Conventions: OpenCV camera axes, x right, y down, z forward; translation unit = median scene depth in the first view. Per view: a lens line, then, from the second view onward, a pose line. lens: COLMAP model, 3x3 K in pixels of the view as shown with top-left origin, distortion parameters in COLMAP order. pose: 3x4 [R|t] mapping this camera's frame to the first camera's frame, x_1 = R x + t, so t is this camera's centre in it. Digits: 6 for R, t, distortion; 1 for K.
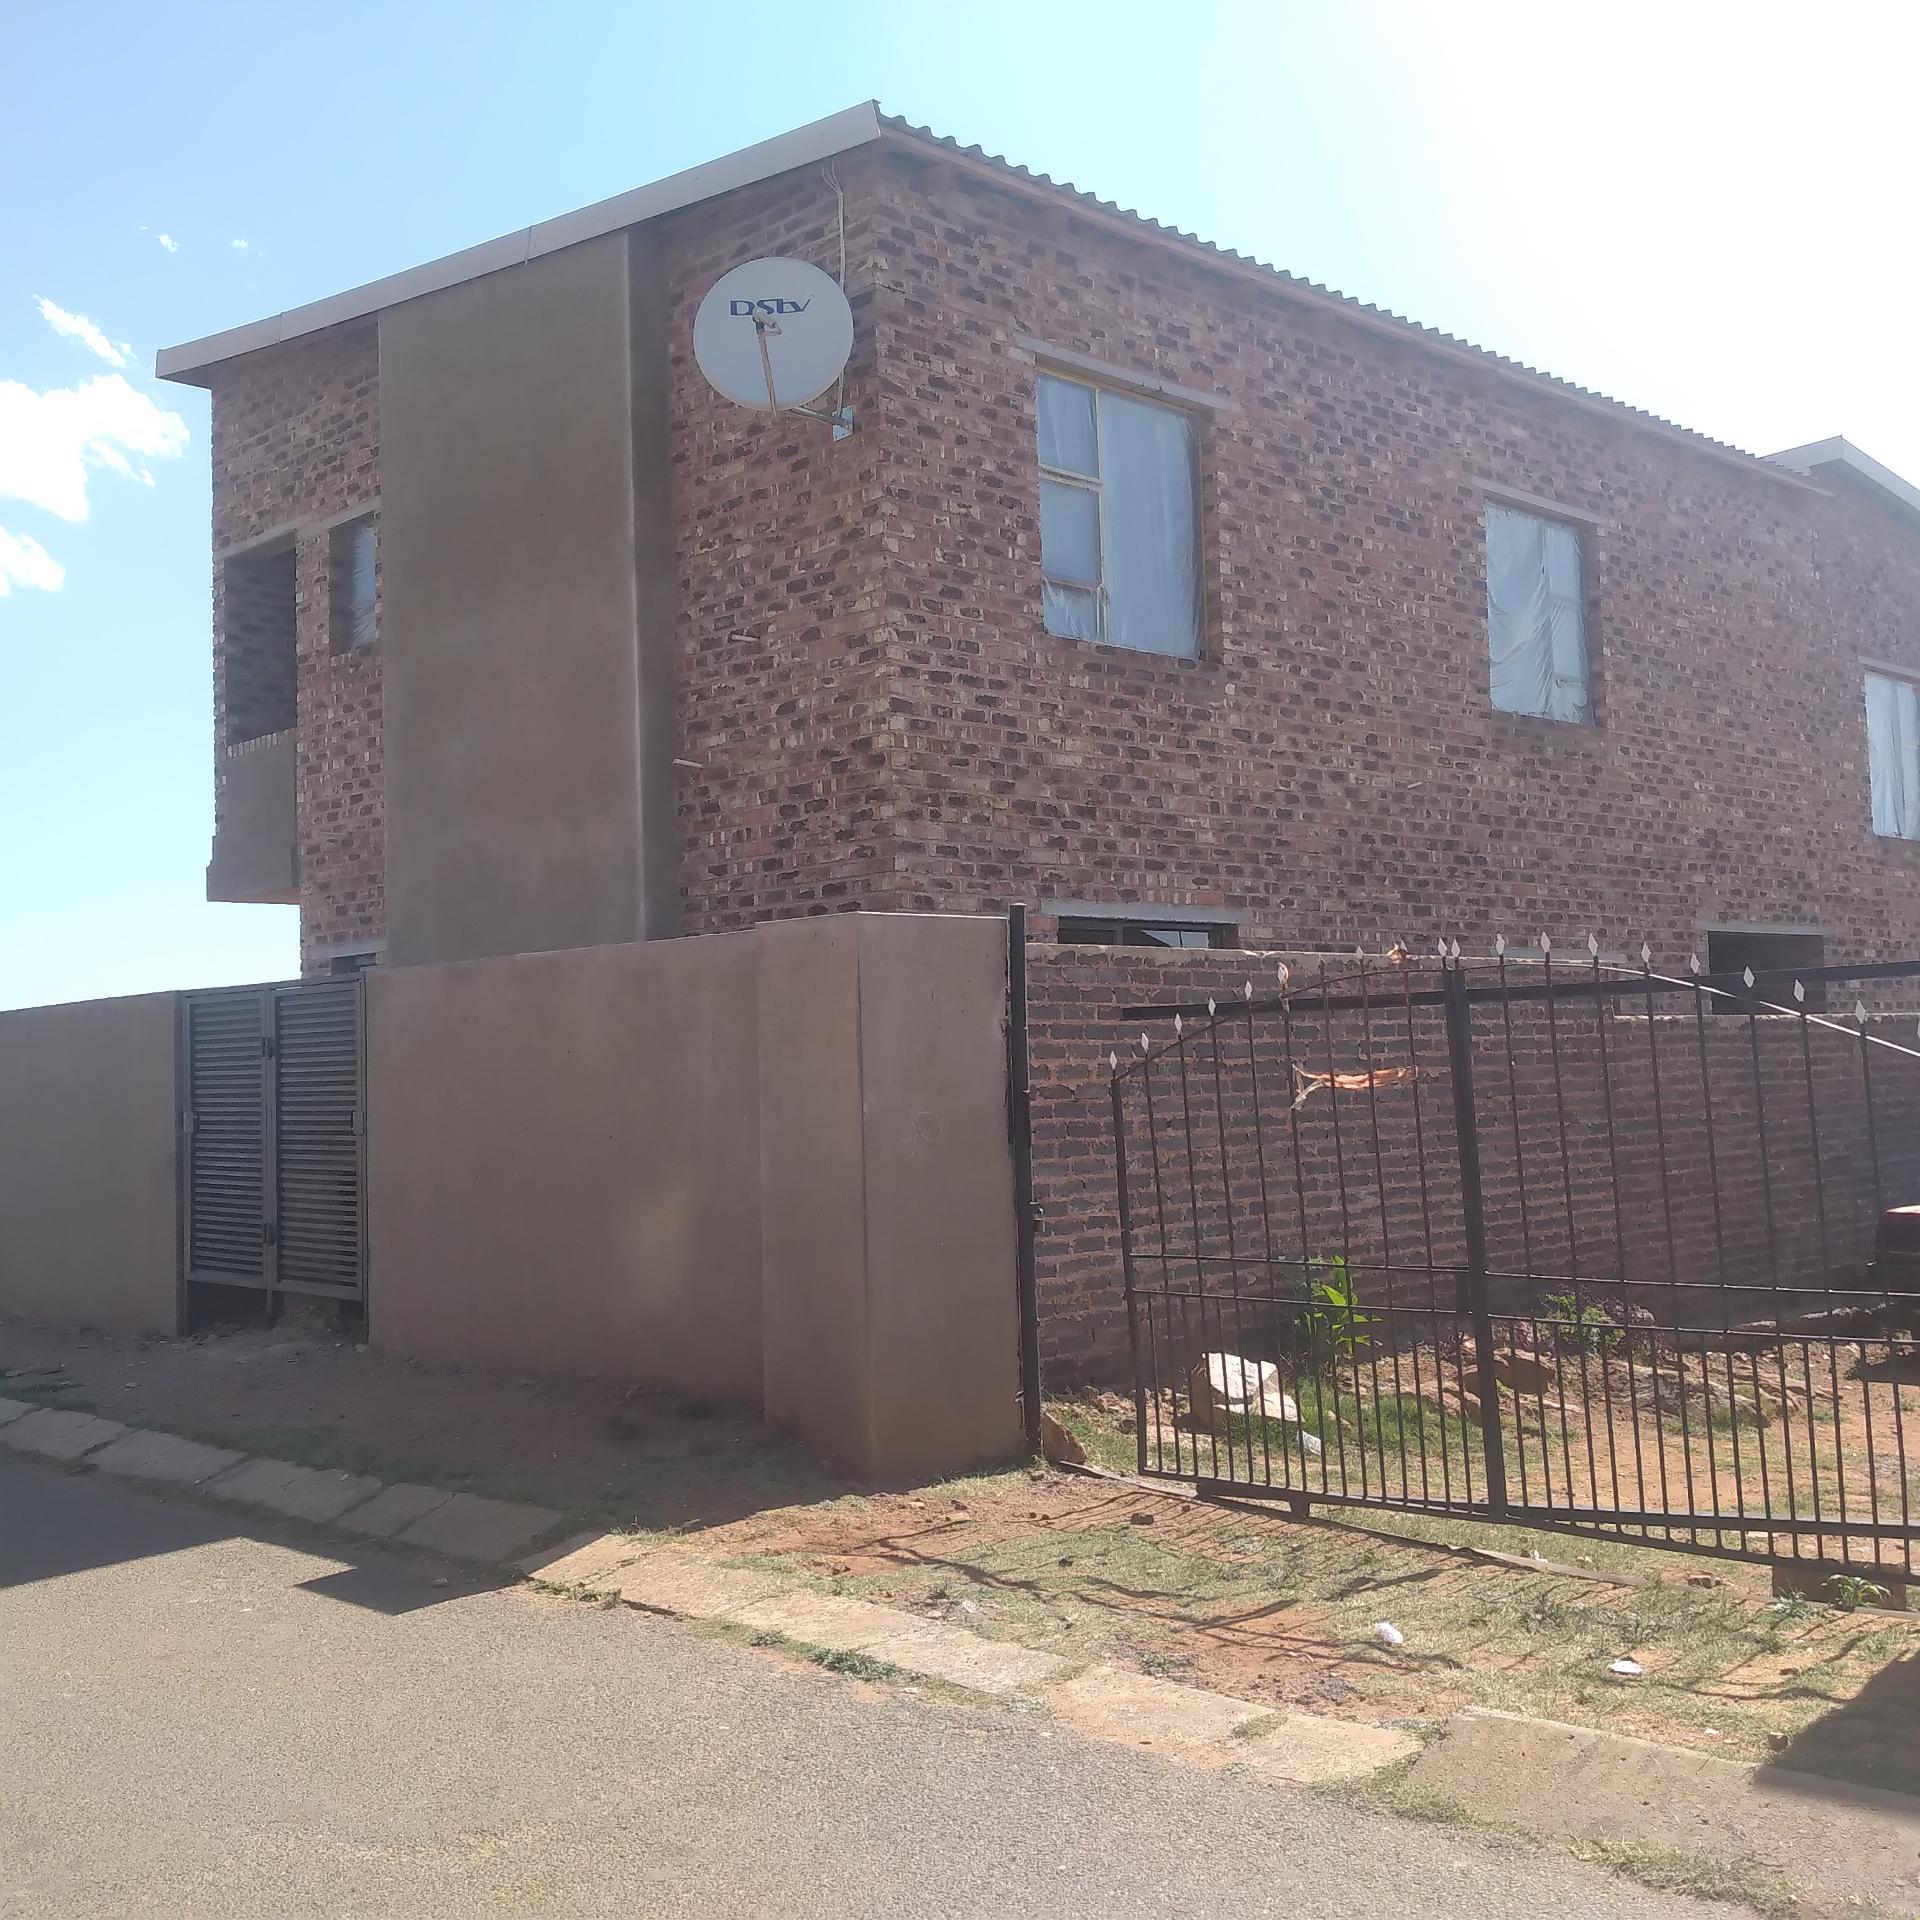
lens RADIAL K [[2032.8, 0, 960.0], [0, 2032.8, 960.0], [0, 0, 1]] dist [0.124941, -0.404464]
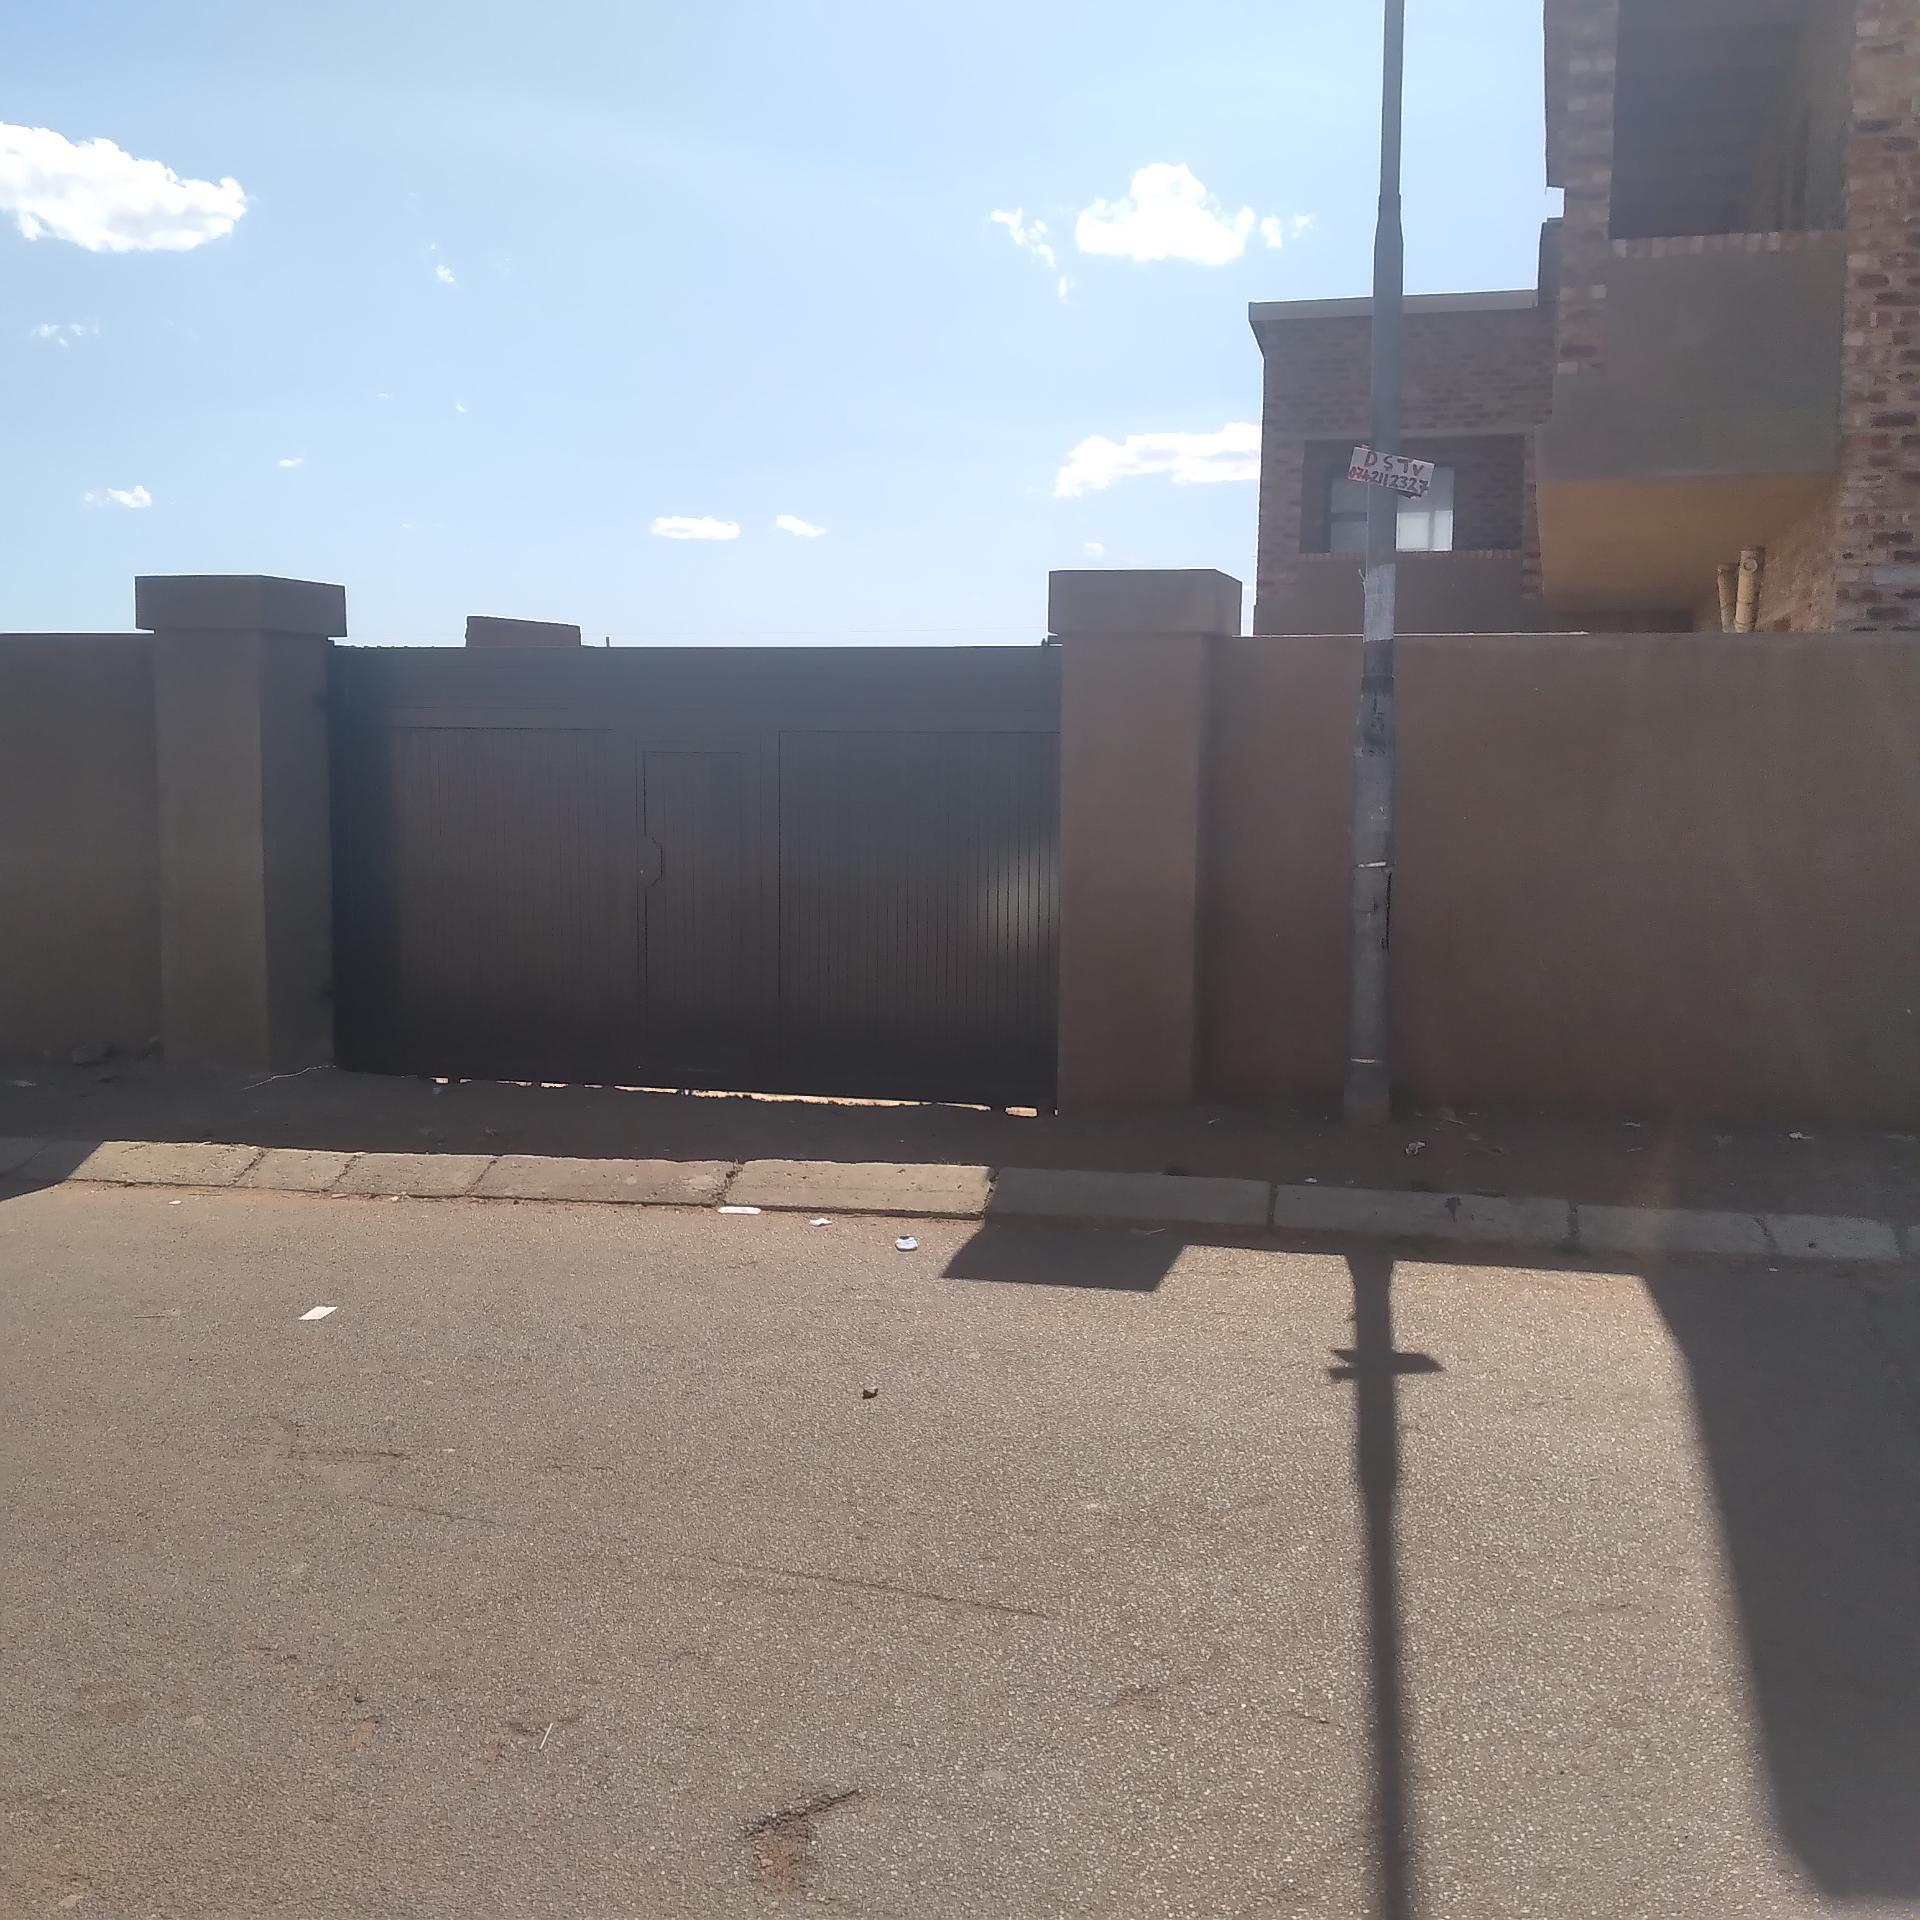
lens RADIAL K [[2042.9, 0, 960.0], [0, 2042.9, 960.0], [0, 0, 1]] dist [0.055446, -0.139545]
pose [[0.865141, -0.016523, 0.501256, -0.943991], [-0.058805, 0.989221, 0.134102, 0.050622], [-0.498069, -0.145494, 0.854844, 0.560916]]
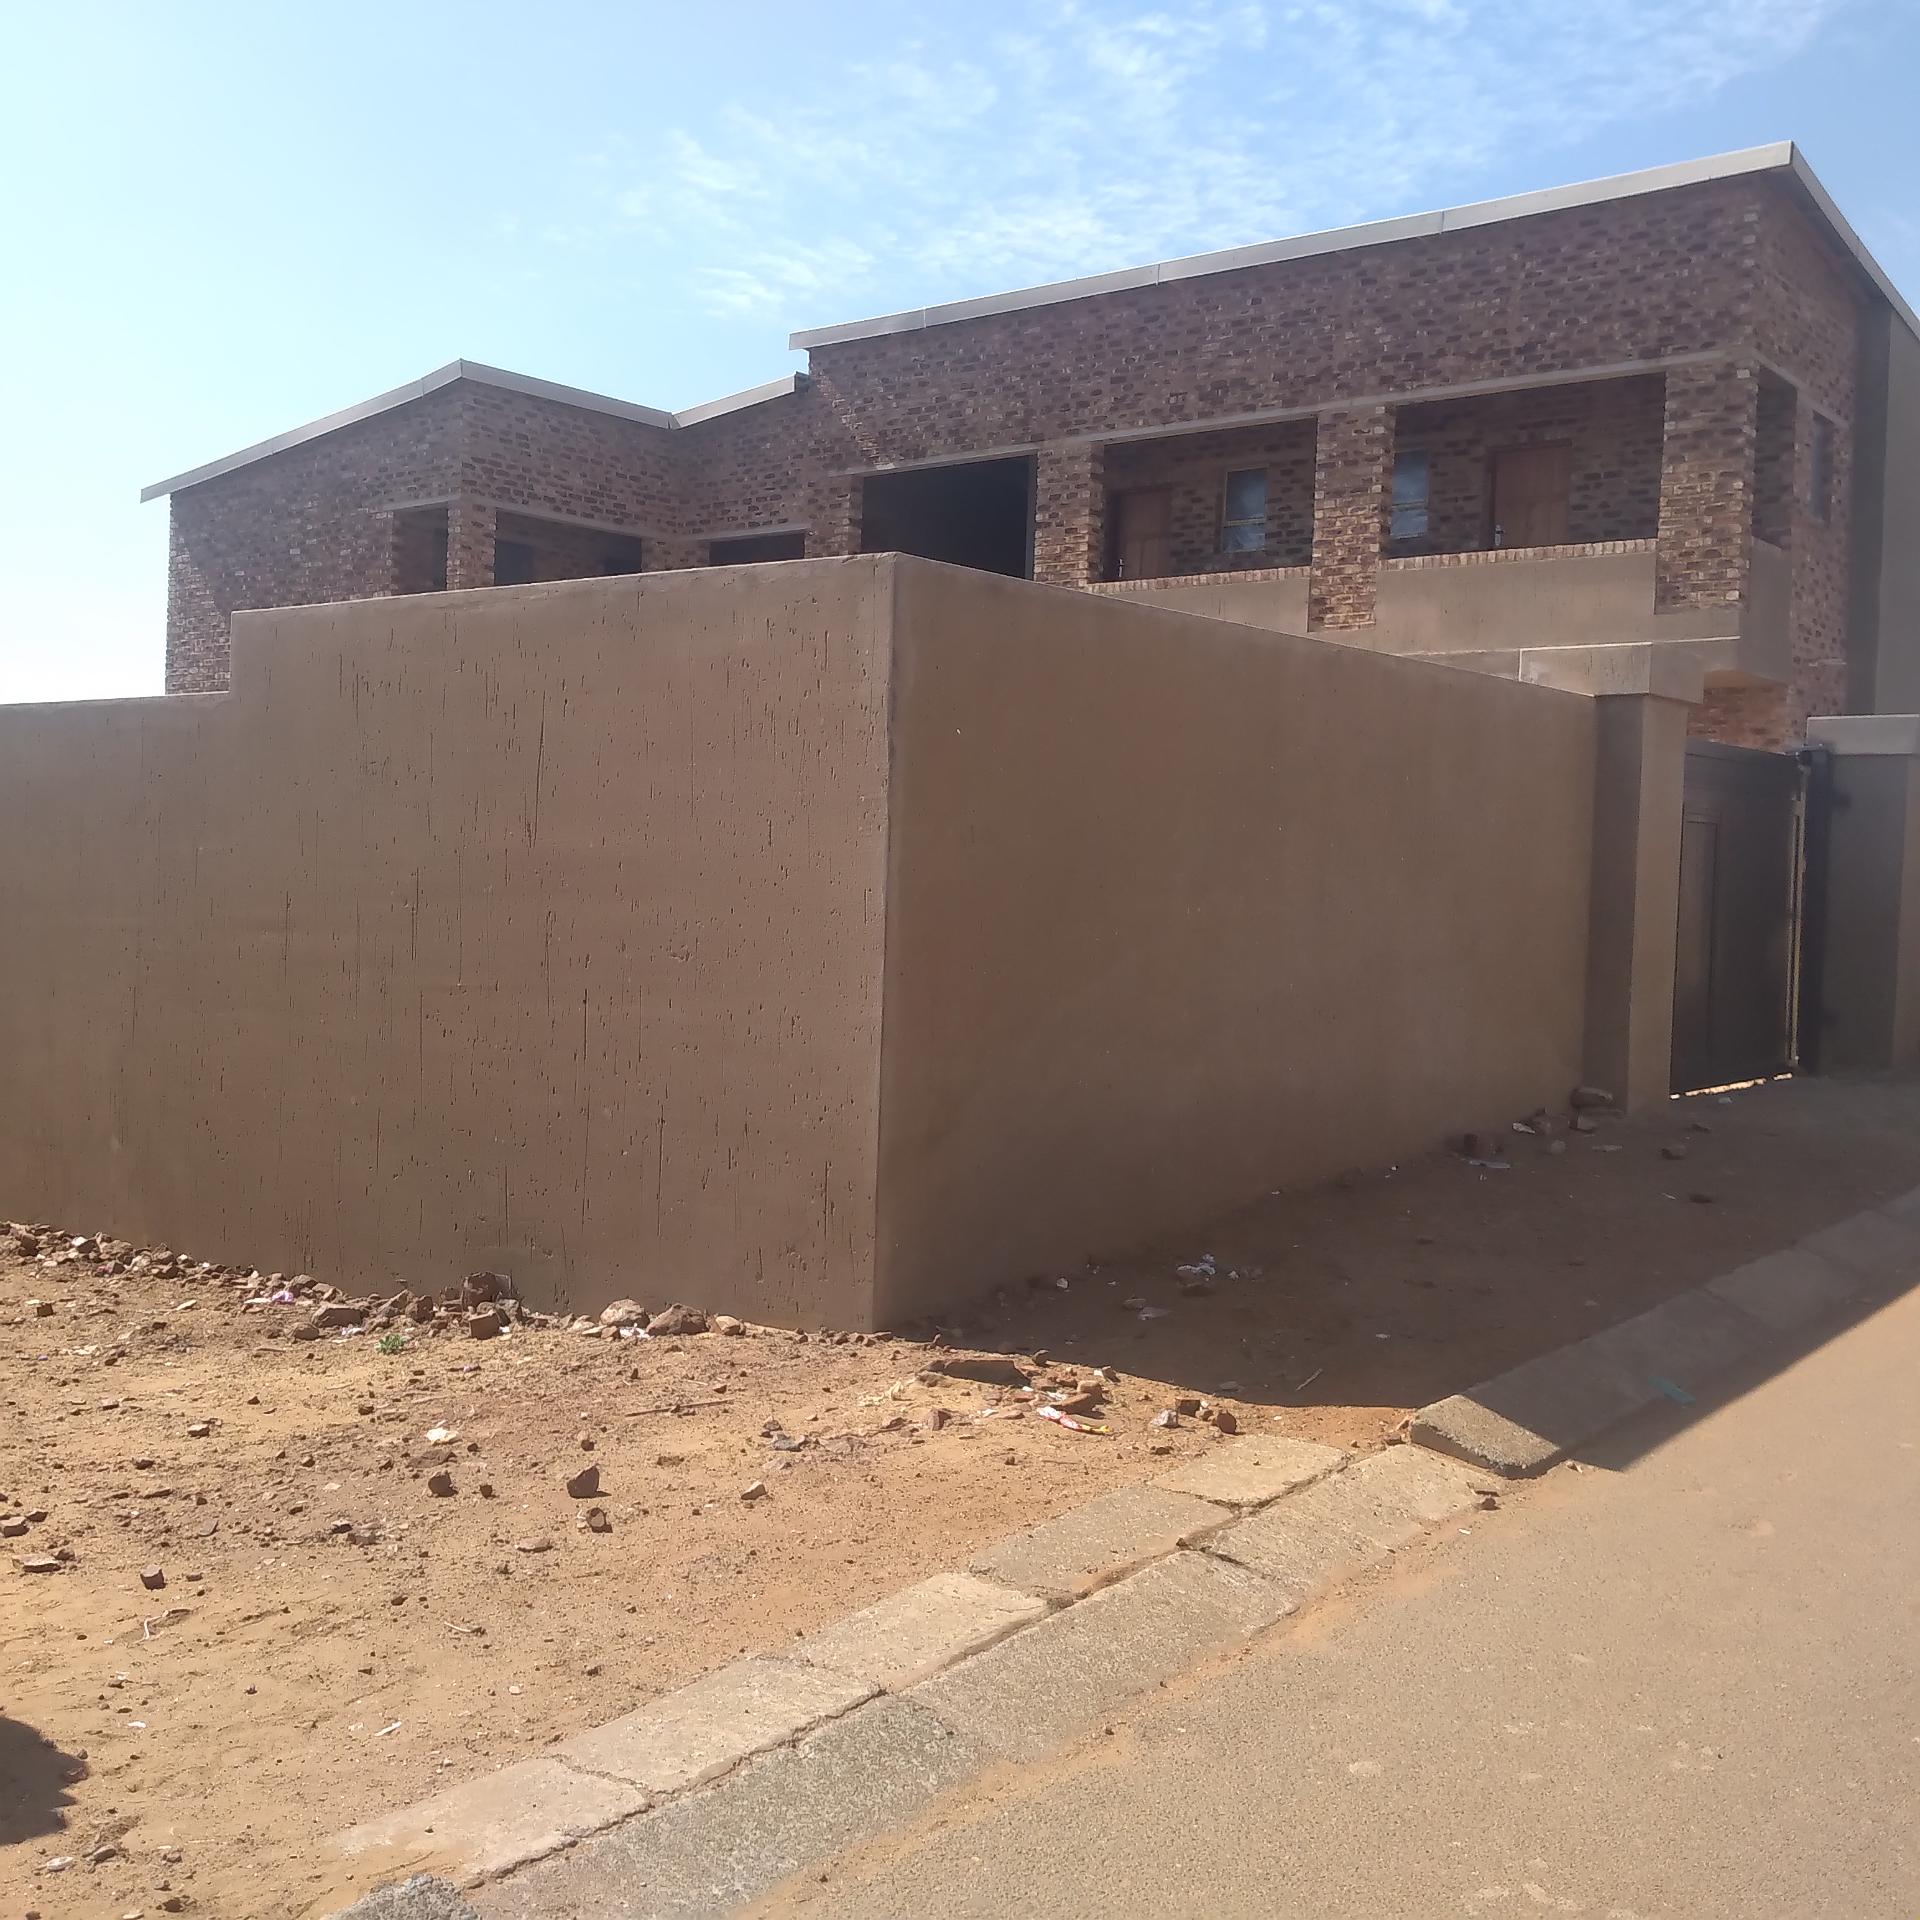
lens RADIAL K [[2042.9, 0, 960.0], [0, 2042.9, 960.0], [0, 0, 1]] dist [0.055446, -0.139545]
pose [[-0.109273, -0.016273, 0.993879, -1.544519], [-0.075706, 0.997098, 0.008002, 0.161351], [-0.991125, -0.074368, -0.110188, 1.668307]]
